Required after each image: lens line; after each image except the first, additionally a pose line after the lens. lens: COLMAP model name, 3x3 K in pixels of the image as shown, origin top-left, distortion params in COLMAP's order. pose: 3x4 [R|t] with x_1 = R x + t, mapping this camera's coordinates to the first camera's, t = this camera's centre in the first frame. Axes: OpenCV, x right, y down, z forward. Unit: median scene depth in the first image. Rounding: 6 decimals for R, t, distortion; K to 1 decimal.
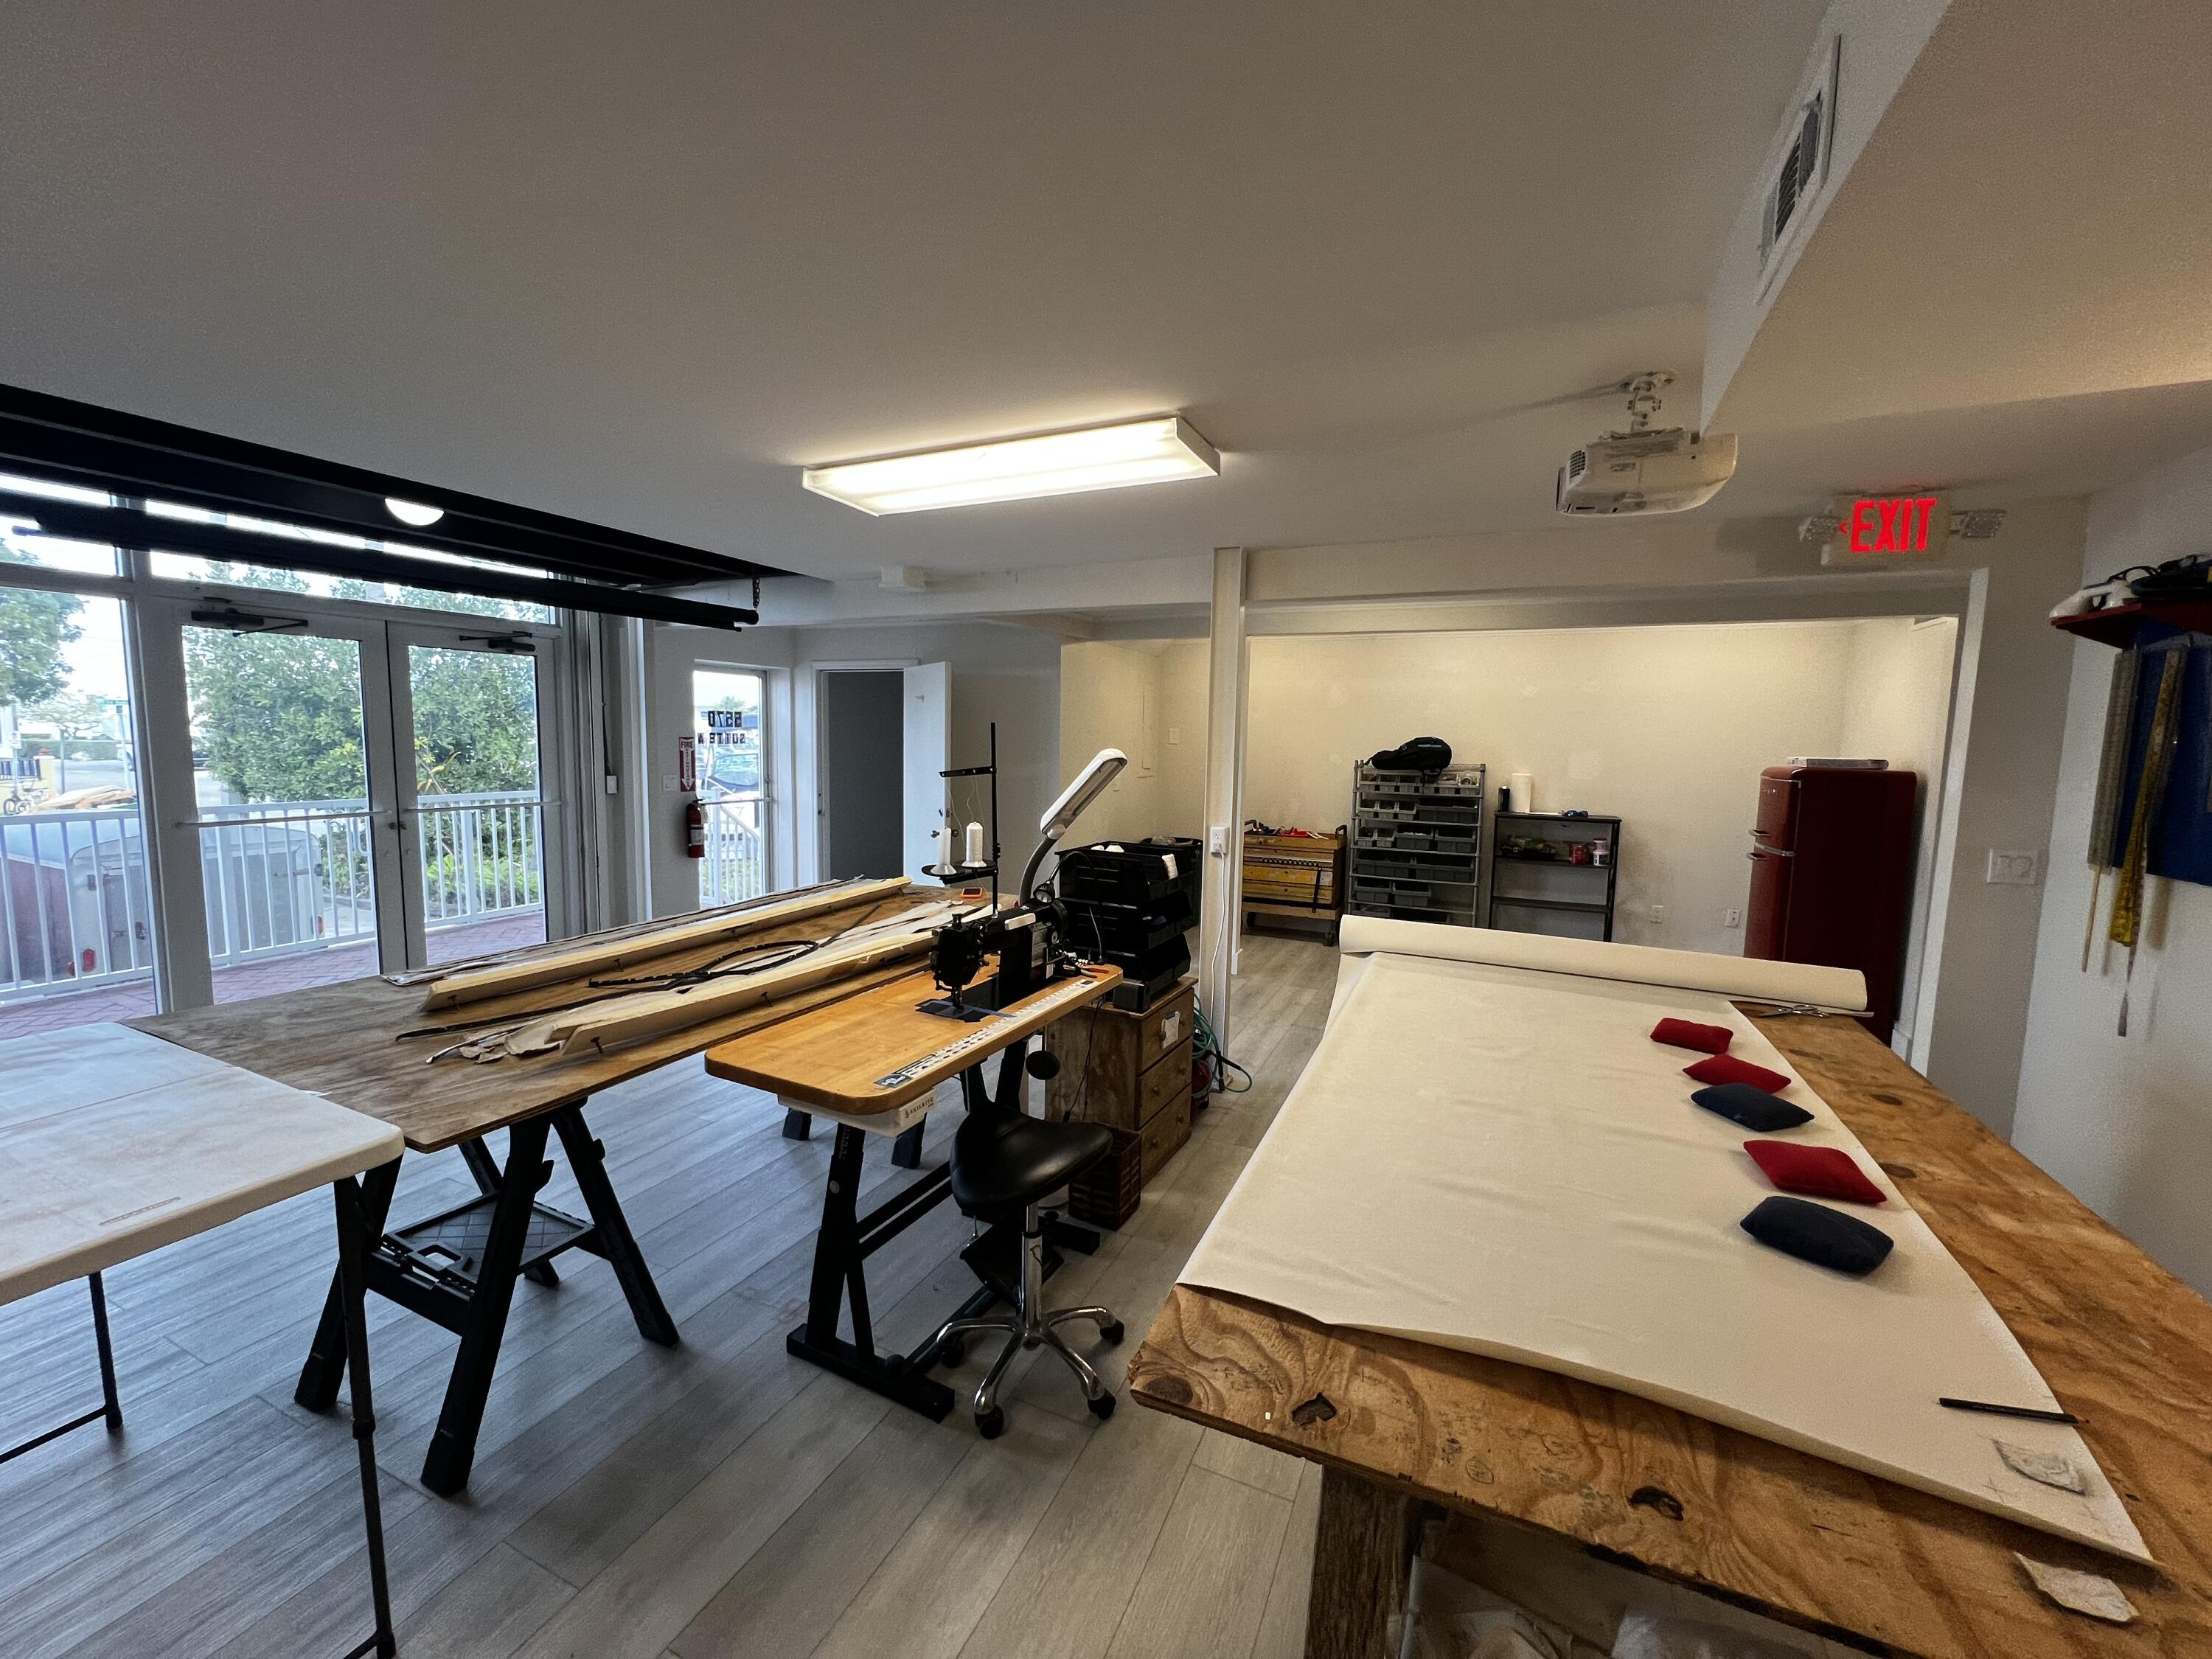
lens RADIAL K [[883.7, 0, 1101.6], [0, 883.7, 827.0], [0, 0, 1]] dist [0.000342, 0.000773]
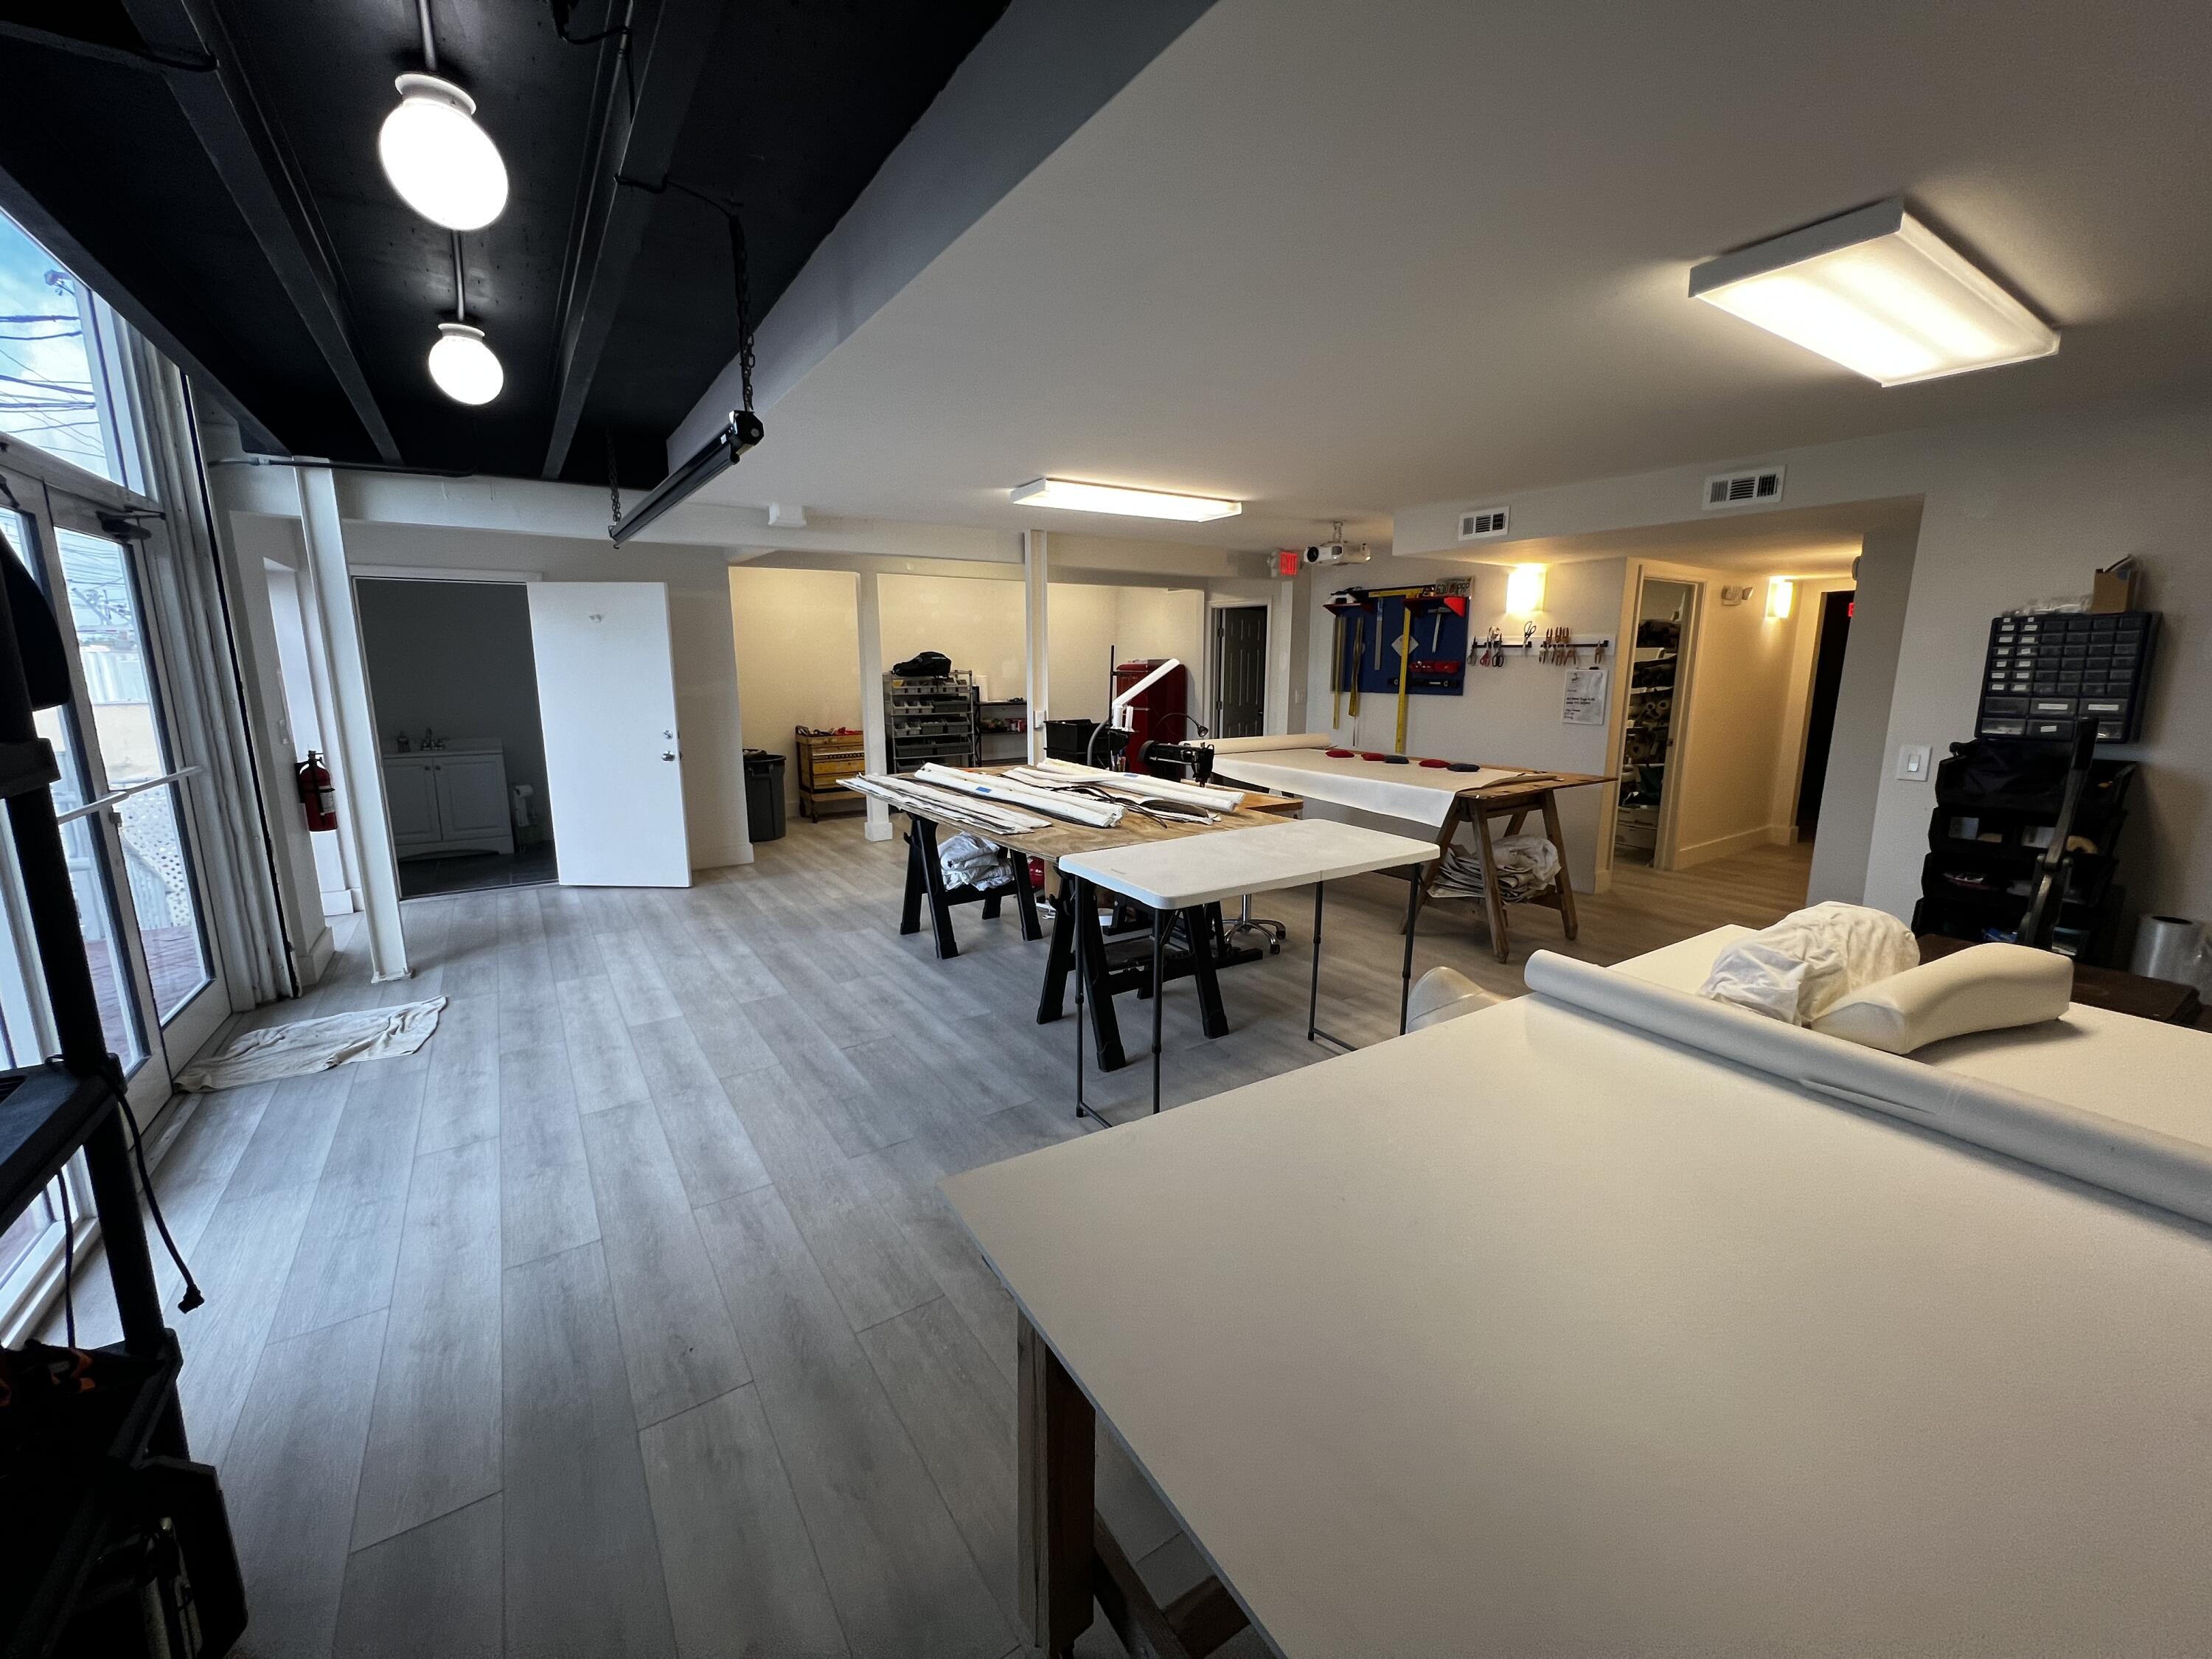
lens RADIAL K [[883.7, 0, 1095.9], [0, 883.7, 823.3], [0, 0, 1]] dist [0.000342, 0.000773]
pose [[0.515087, -0.180273, 0.837966, -0.714096], [0.102796, 0.983569, 0.148409, -0.016070], [-0.850952, 0.009696, 0.525155, 0.055085]]
